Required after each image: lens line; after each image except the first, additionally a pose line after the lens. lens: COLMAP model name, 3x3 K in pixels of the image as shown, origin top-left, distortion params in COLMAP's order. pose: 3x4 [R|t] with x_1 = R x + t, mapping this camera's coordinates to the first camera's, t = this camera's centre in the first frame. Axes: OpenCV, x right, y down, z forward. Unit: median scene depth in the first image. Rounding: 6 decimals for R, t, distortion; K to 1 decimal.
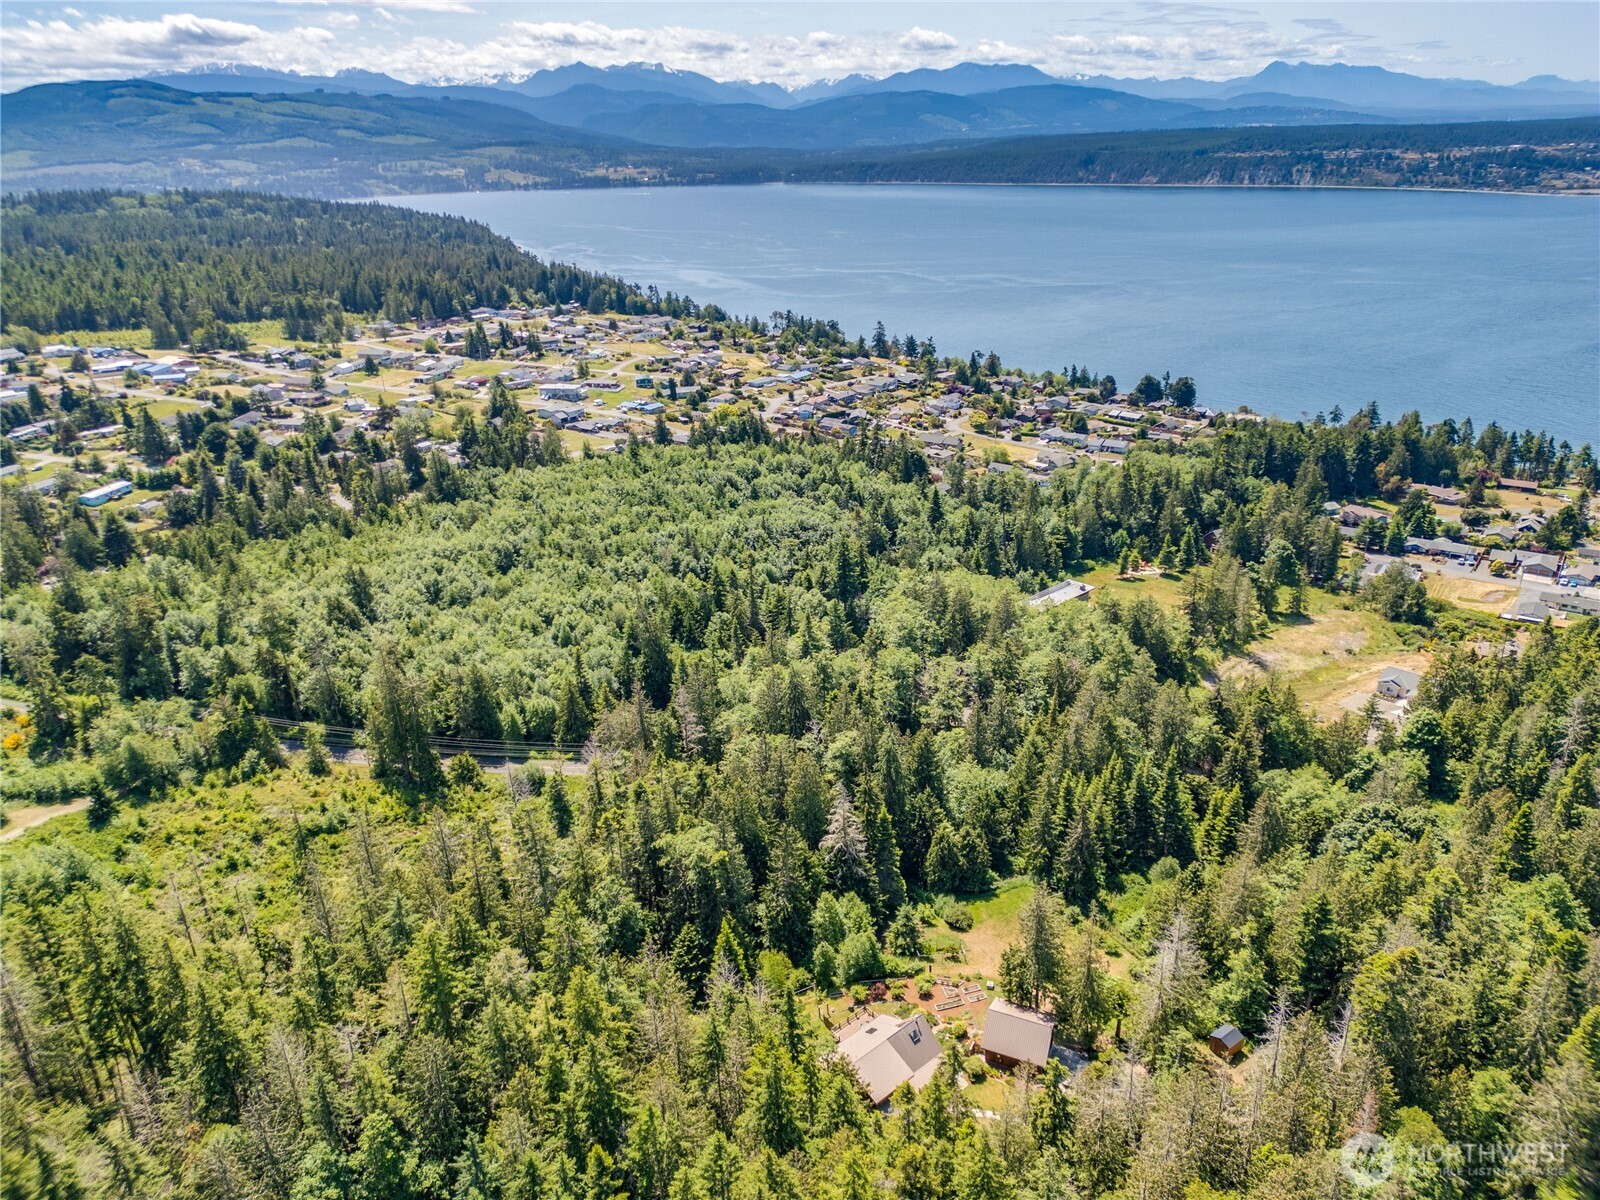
lens RADIAL K [[1122.0, 0, 800.0], [0, 1122.0, 600.0], [0, 0, 1]] dist [0.061339, -0.061968]
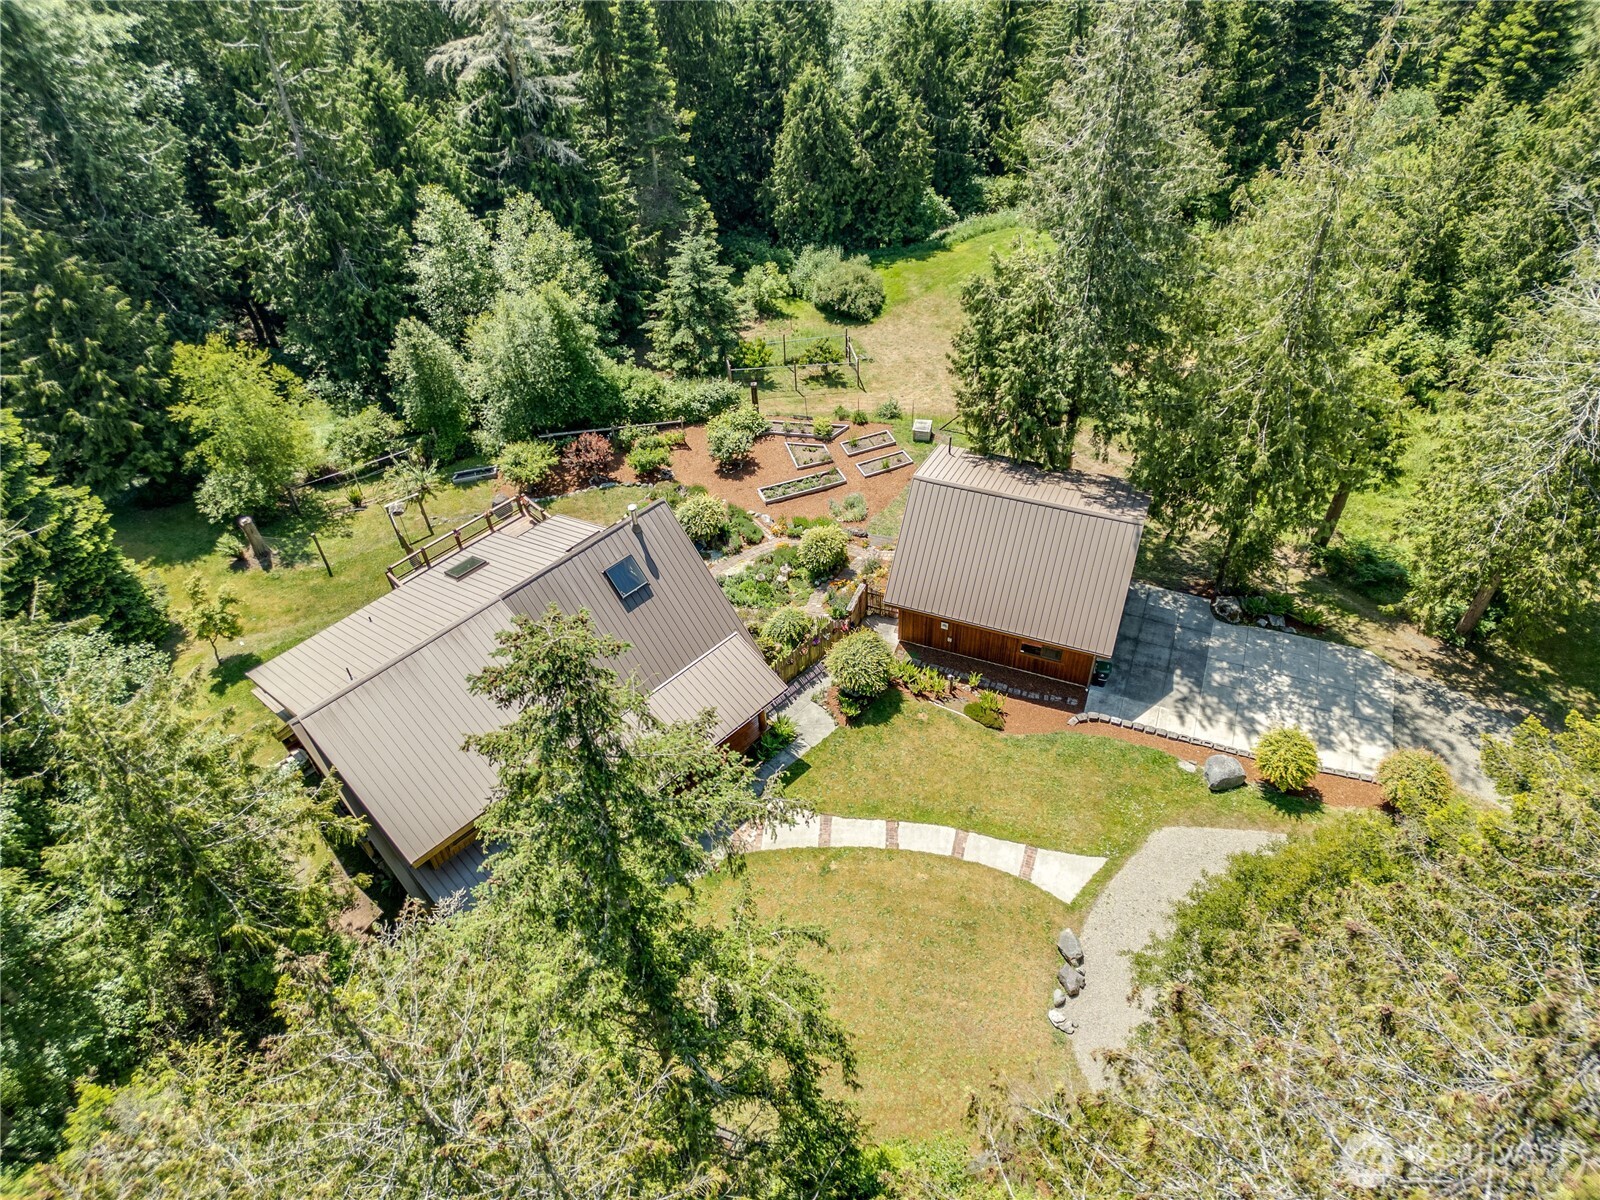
lens RADIAL K [[1122.0, 0, 800.0], [0, 1122.0, 600.0], [0, 0, 1]] dist [0.061339, -0.061968]
pose [[0.998018, -0.047391, 0.041395, 0.113175], [0.028001, 0.923614, 0.382300, 0.254452], [-0.056350, -0.380384, 0.923110, 0.659694]]
